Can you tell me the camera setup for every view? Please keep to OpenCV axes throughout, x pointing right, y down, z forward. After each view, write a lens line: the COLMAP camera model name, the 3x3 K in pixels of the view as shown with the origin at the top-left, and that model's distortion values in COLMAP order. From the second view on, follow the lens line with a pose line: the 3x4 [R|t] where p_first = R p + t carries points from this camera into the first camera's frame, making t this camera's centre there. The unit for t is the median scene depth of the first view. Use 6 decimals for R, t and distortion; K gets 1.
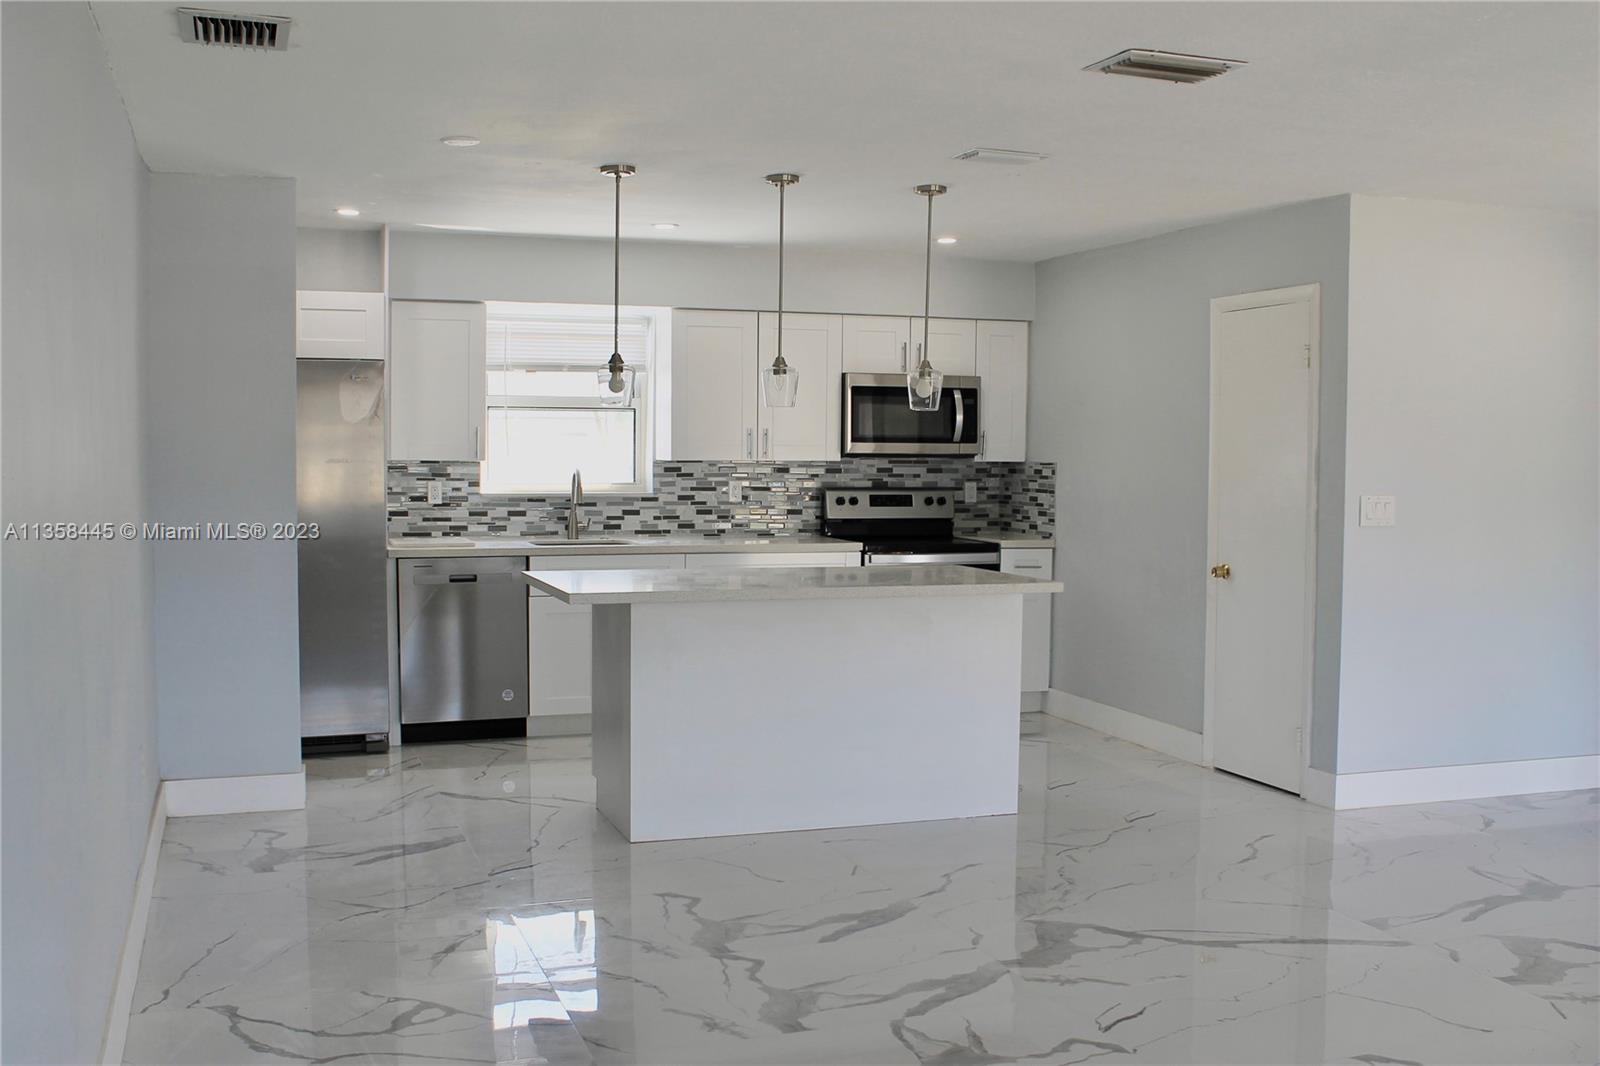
lens RADIAL K [[1587.5, 0, 800.0], [0, 1587.5, 533.0], [0, 0, 1]] dist [-0.122004, 0.020011]
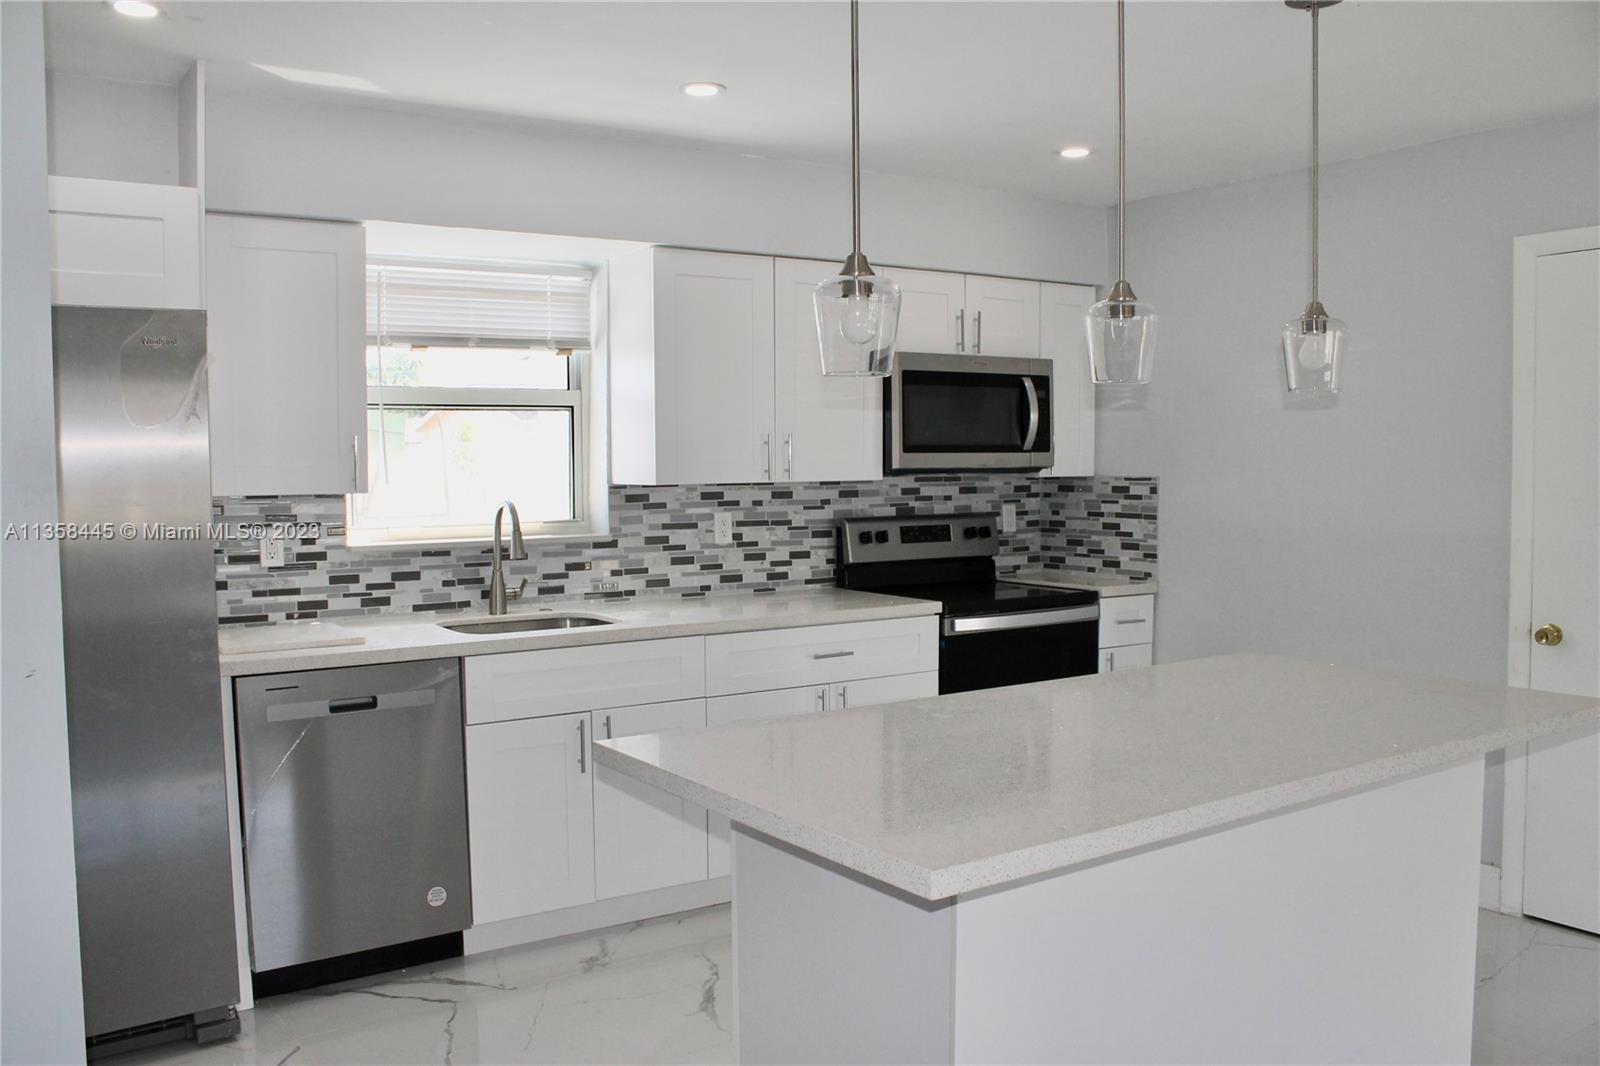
lens RADIAL K [[1371.5, 0, 800.0], [0, 1371.5, 533.0], [0, 0, 1]] dist [-0.158604, 0.153750]
pose [[0.966153, -0.028908, 0.256345, -0.160914], [0.028288, 0.999581, 0.006107, -0.027271], [-0.256414, 0.001351, 0.966566, 0.438106]]
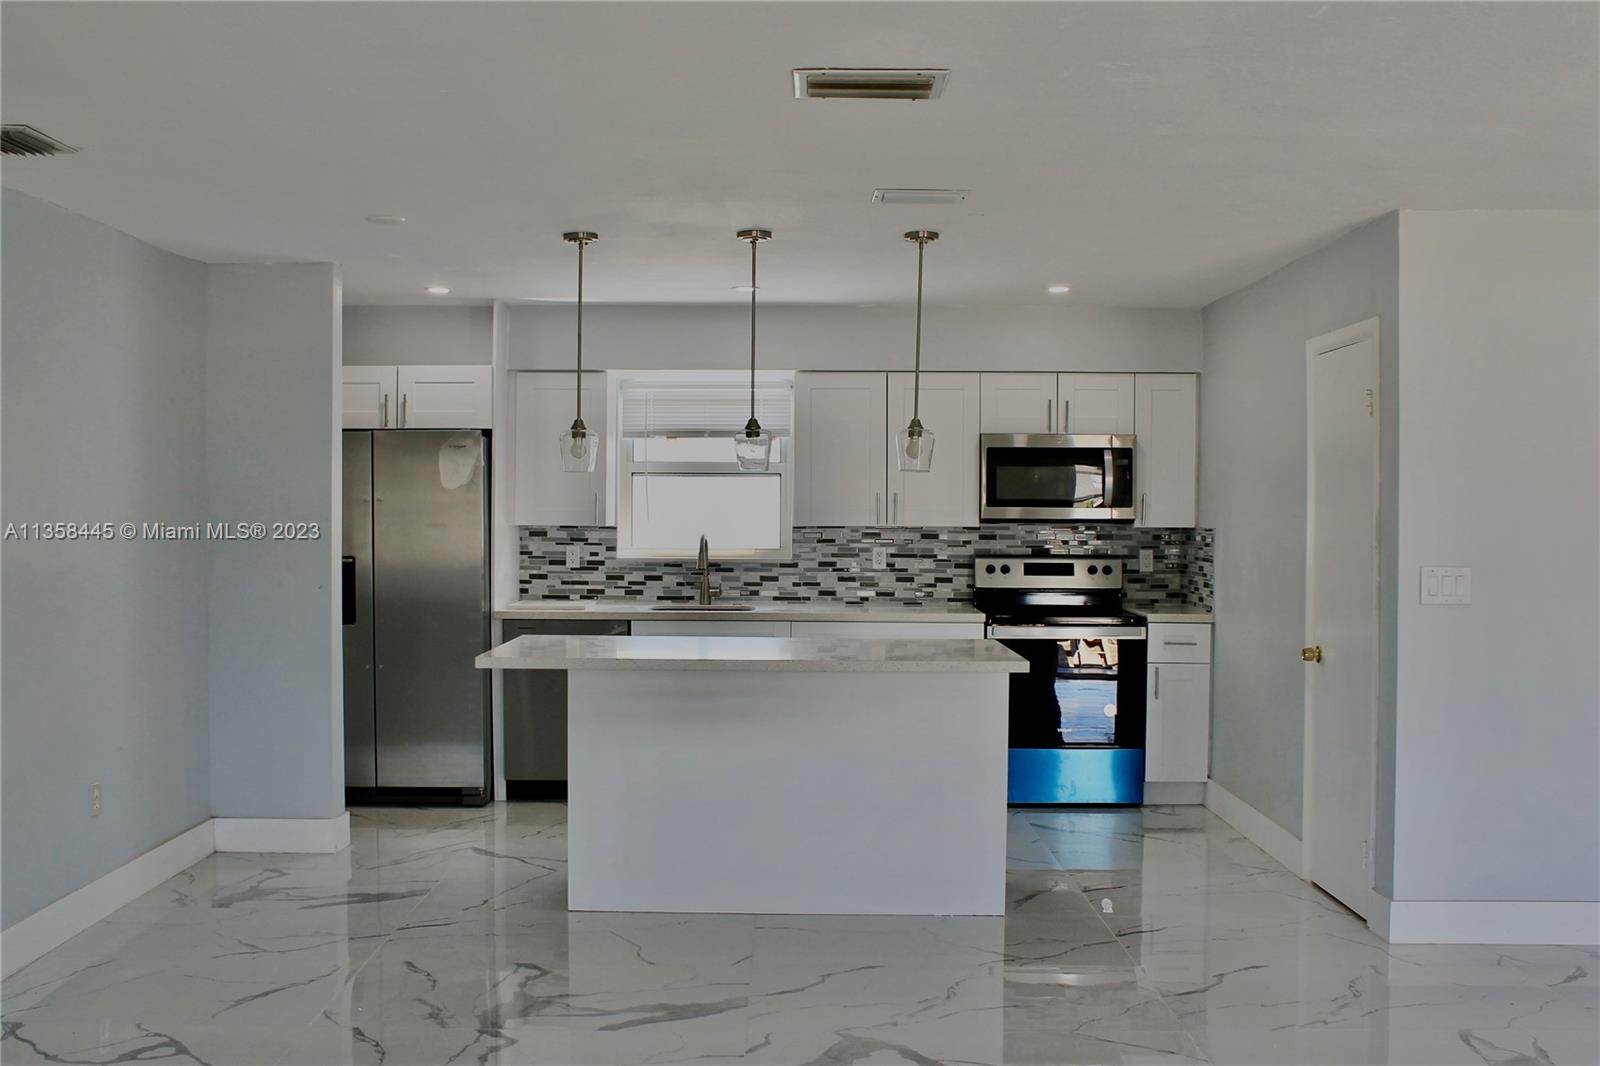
lens RADIAL K [[1587.5, 0, 800.0], [0, 1587.5, 533.0], [0, 0, 1]] dist [-0.122004, 0.020011]
pose [[0.939713, 0.002219, -0.341956, 0.248300], [-0.016403, 0.999120, -0.038592, -0.003476], [0.341570, 0.041875, 0.938923, 0.076865]]
